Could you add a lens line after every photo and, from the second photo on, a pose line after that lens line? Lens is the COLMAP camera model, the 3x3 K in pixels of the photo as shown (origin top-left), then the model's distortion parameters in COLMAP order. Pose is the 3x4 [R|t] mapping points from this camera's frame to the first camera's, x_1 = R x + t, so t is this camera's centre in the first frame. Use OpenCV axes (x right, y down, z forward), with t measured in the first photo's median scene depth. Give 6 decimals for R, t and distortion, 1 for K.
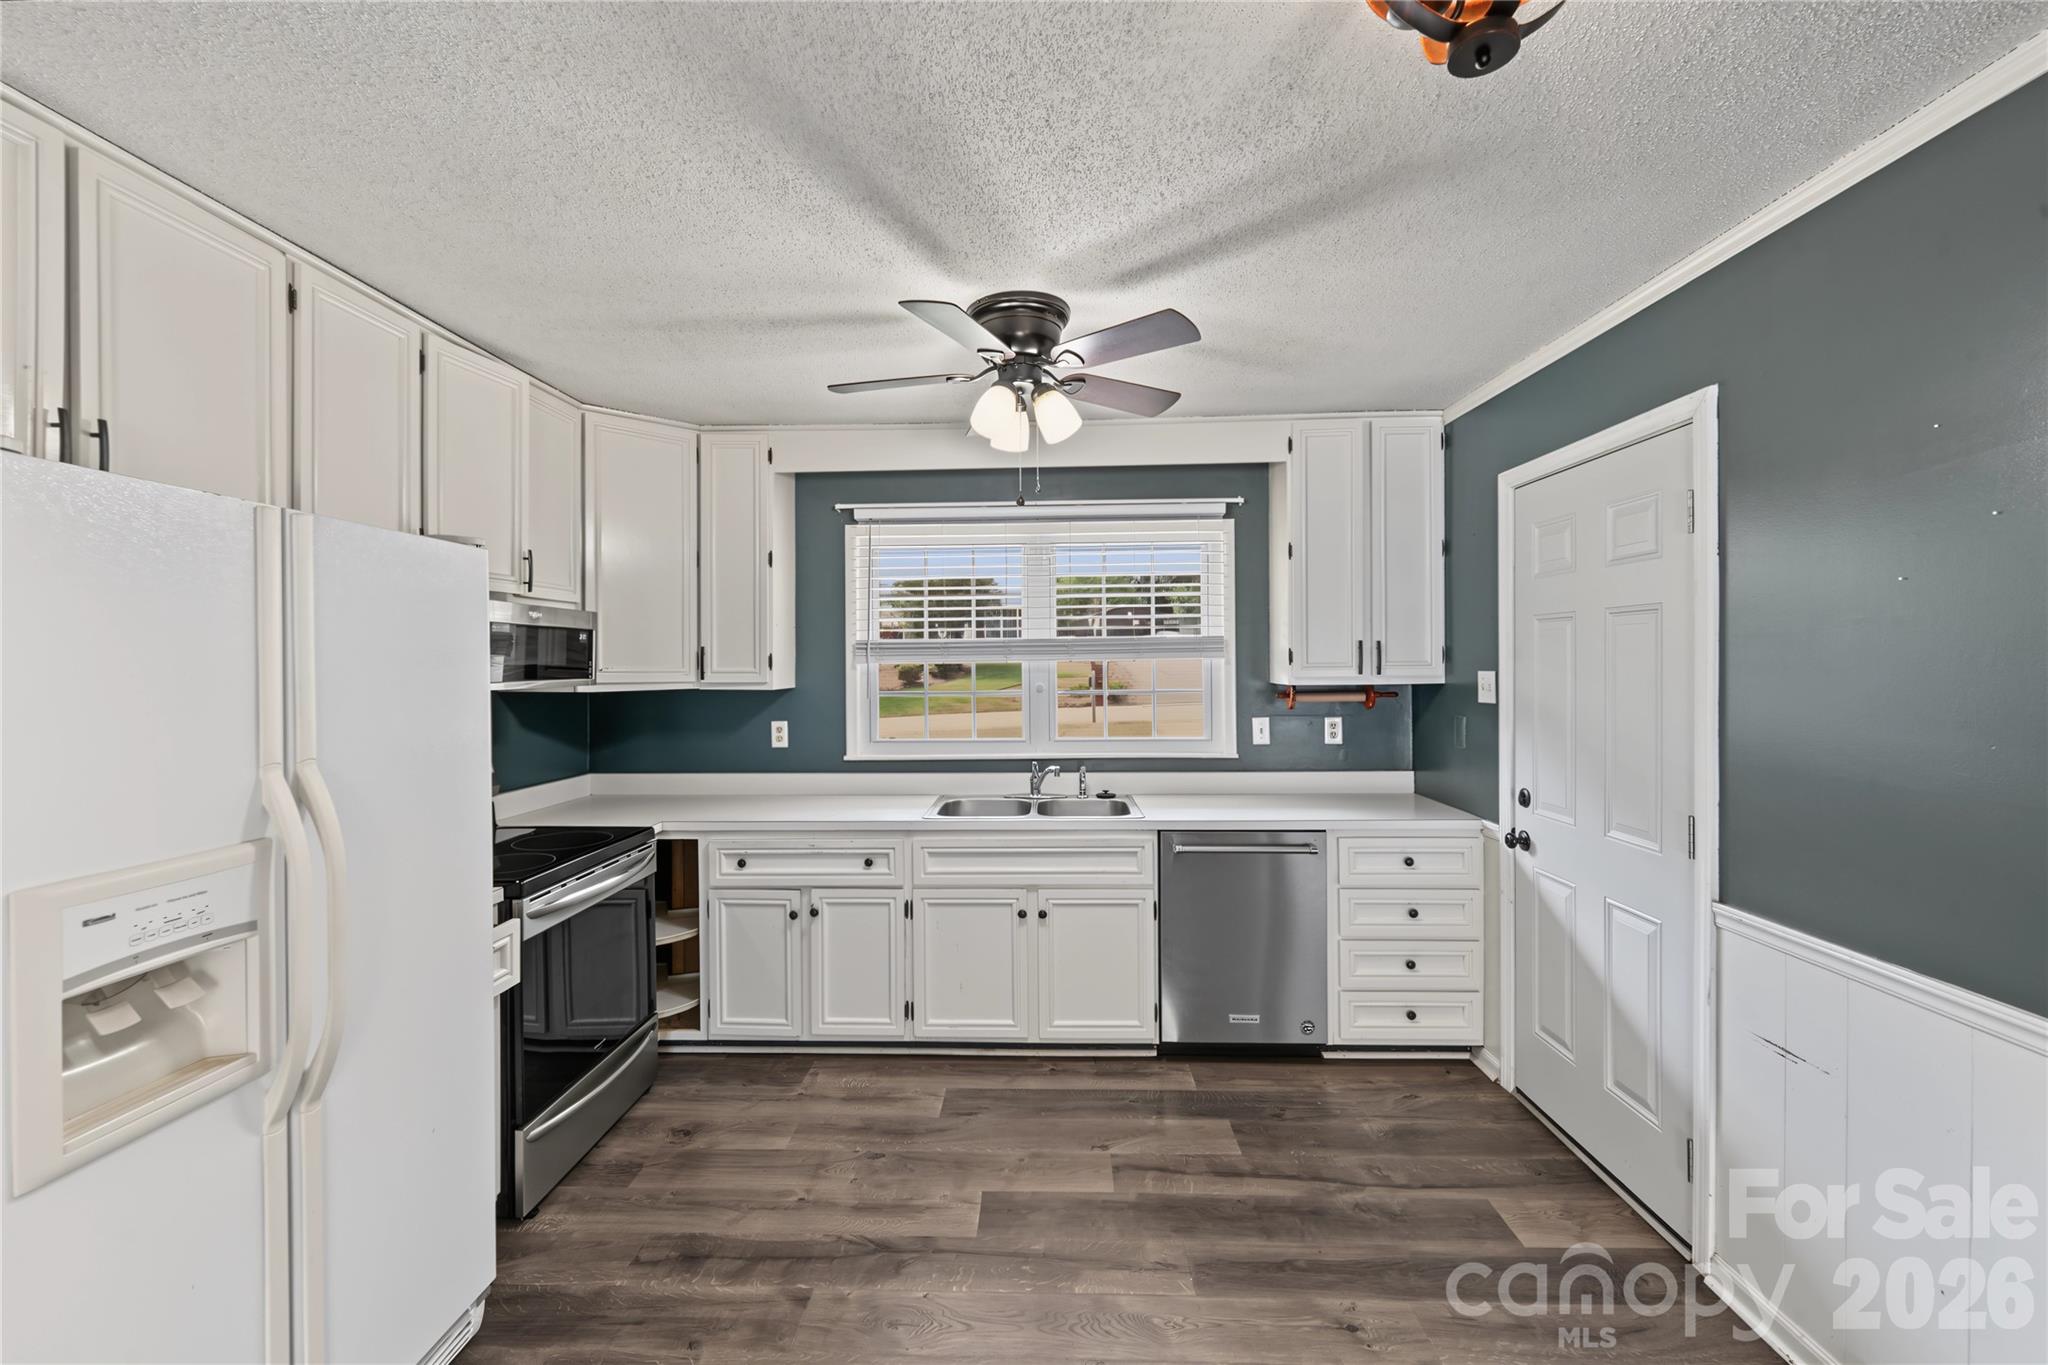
lens RADIAL K [[833.9, 0, 1010.1], [0, 833.9, 671.5], [0, 0, 1]] dist [0.004130, -0.004085]
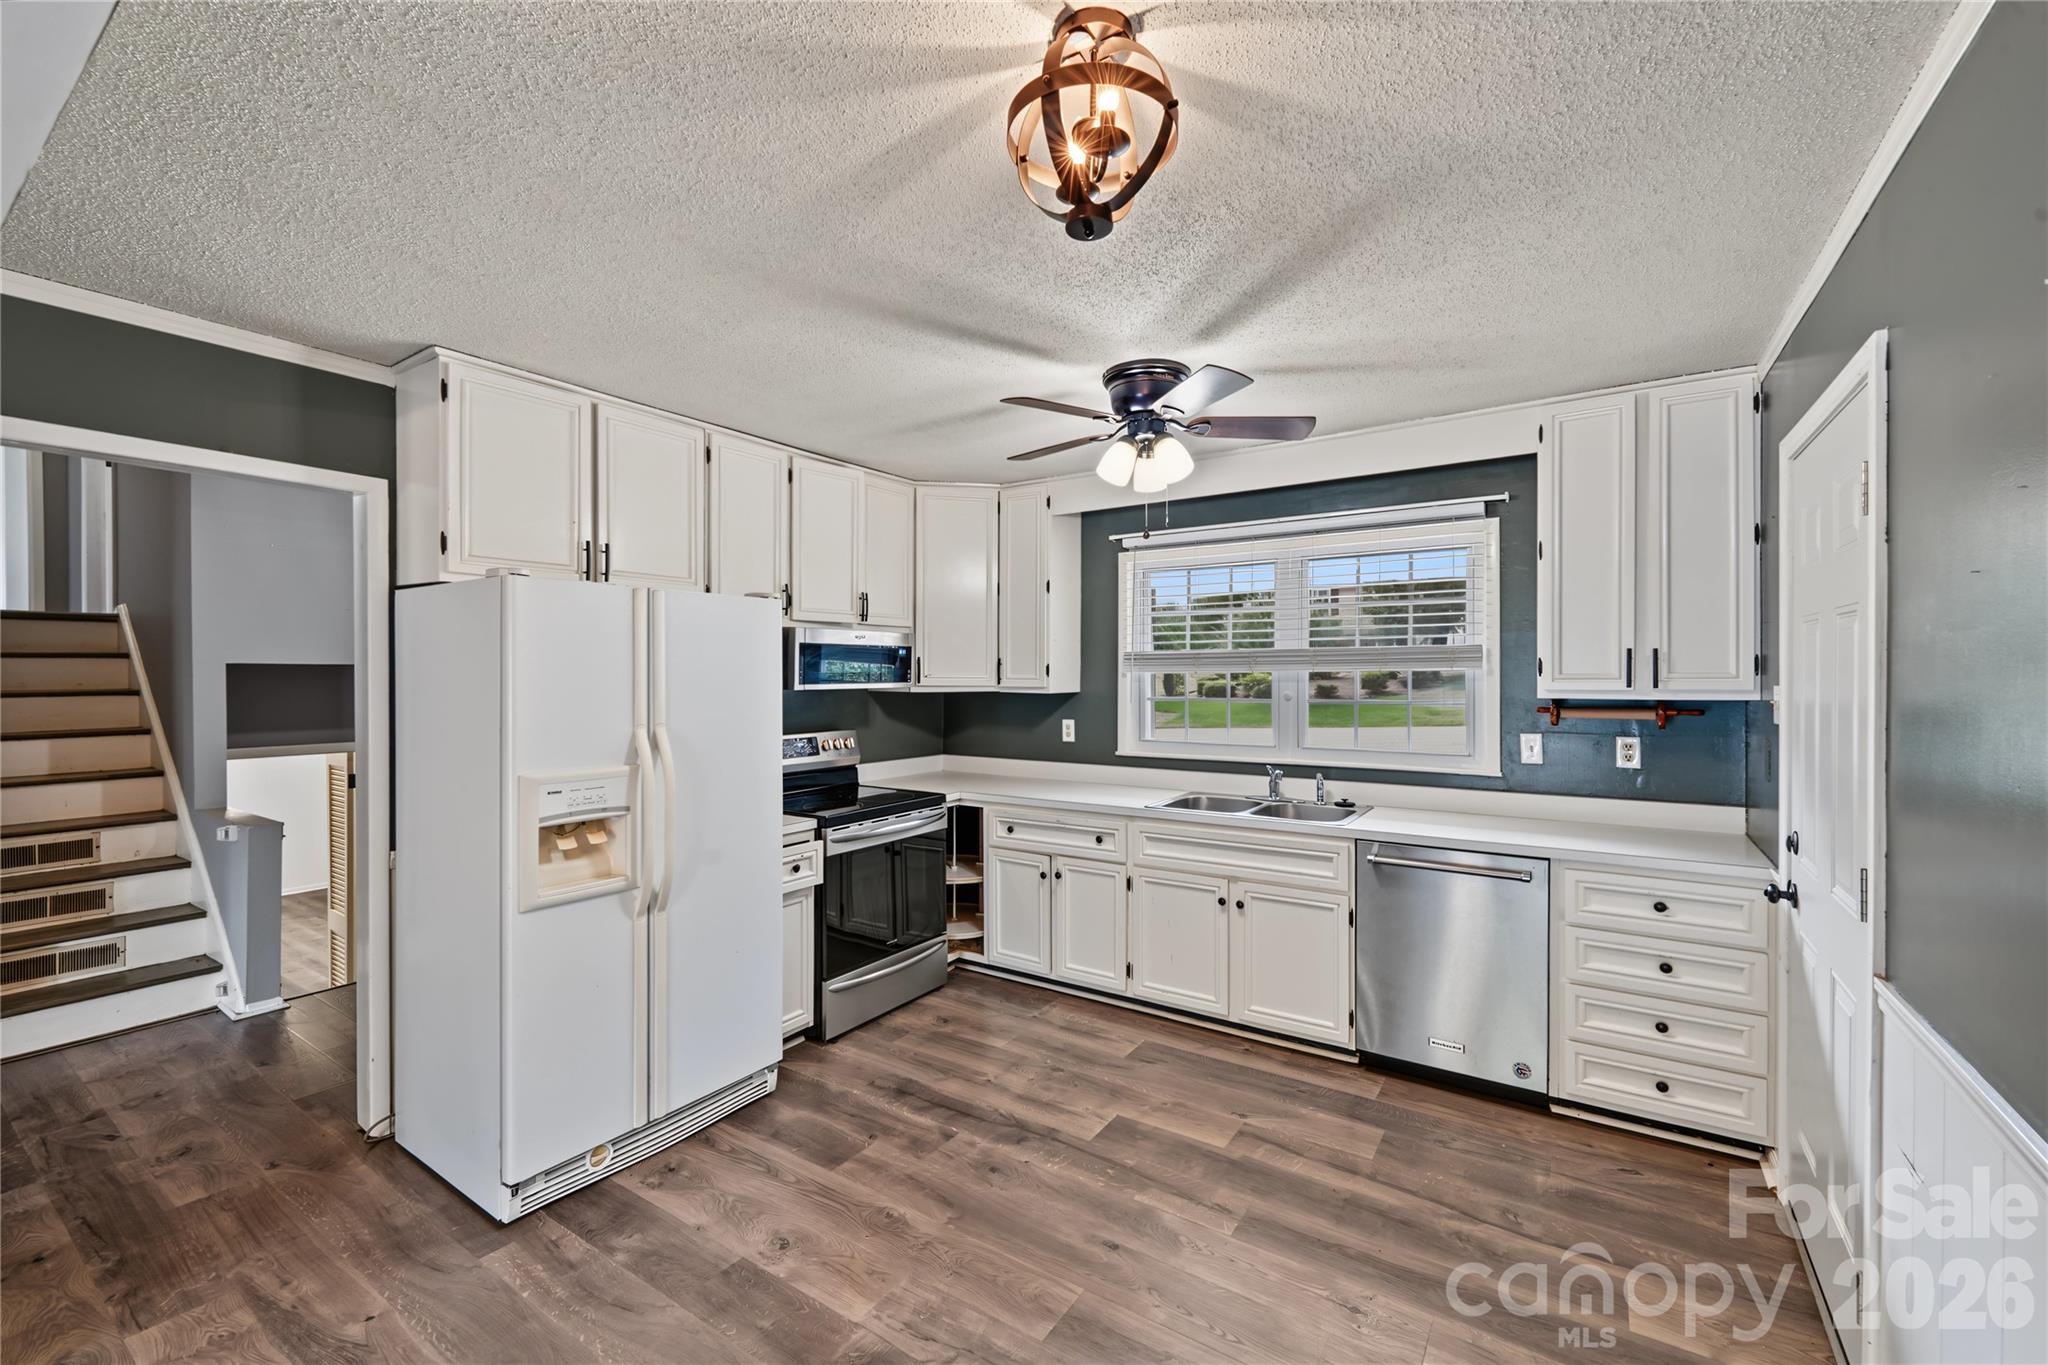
lens RADIAL K [[833.9, 0, 1034.7], [0, 833.9, 680.0], [0, 0, 1]] dist [0.004130, -0.004085]
pose [[0.855150, 0.009851, -0.518288, 0.379772], [-0.009042, 0.999951, 0.004086, -0.002552], [0.518302, 0.001193, 0.855197, -0.066415]]
